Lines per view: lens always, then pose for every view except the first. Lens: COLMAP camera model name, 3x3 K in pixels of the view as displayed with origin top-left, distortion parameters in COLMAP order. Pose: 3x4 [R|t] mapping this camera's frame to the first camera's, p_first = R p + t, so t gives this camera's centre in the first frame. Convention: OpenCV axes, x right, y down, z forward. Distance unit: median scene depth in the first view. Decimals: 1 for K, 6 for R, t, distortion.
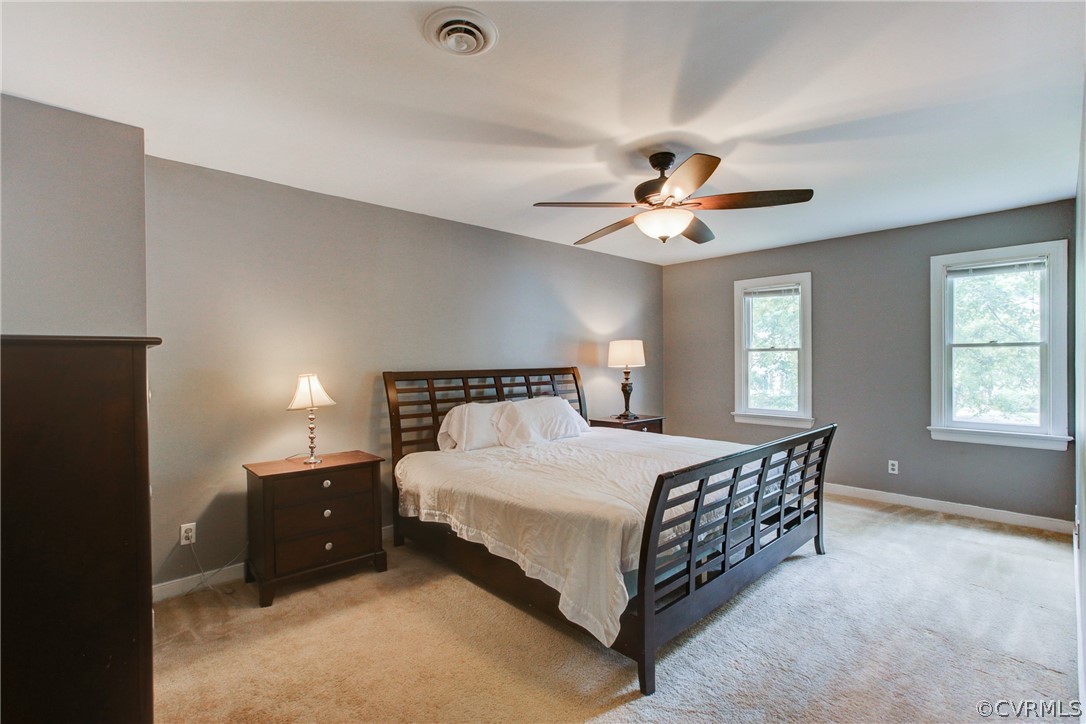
lens RADIAL K [[495.1, 0, 543.0], [0, 495.1, 362.0], [0, 0, 1]] dist [-0.001006, 0.000392]
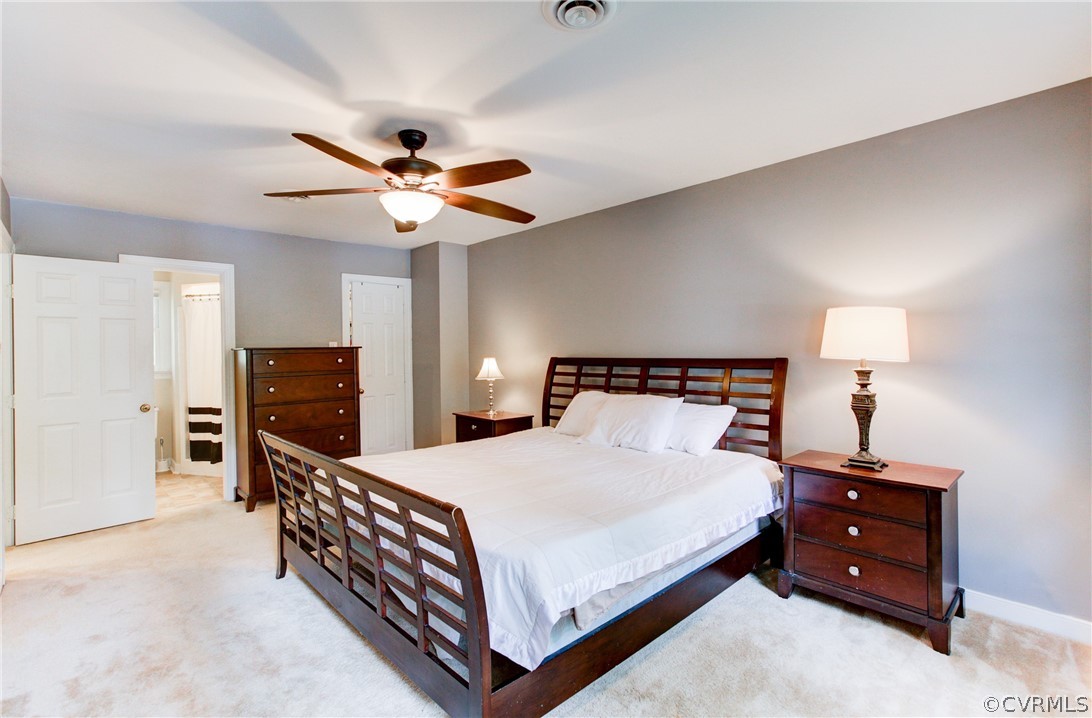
lens RADIAL K [[498.5, 0, 549.4], [0, 498.5, 348.0], [0, 0, 1]] dist [0.002213, 0.000241]
pose [[0.005125, 0.005374, -0.999972, 0.751031], [0.009028, 0.999945, 0.005420, -0.008773], [0.999946, -0.009056, 0.005077, 0.790575]]
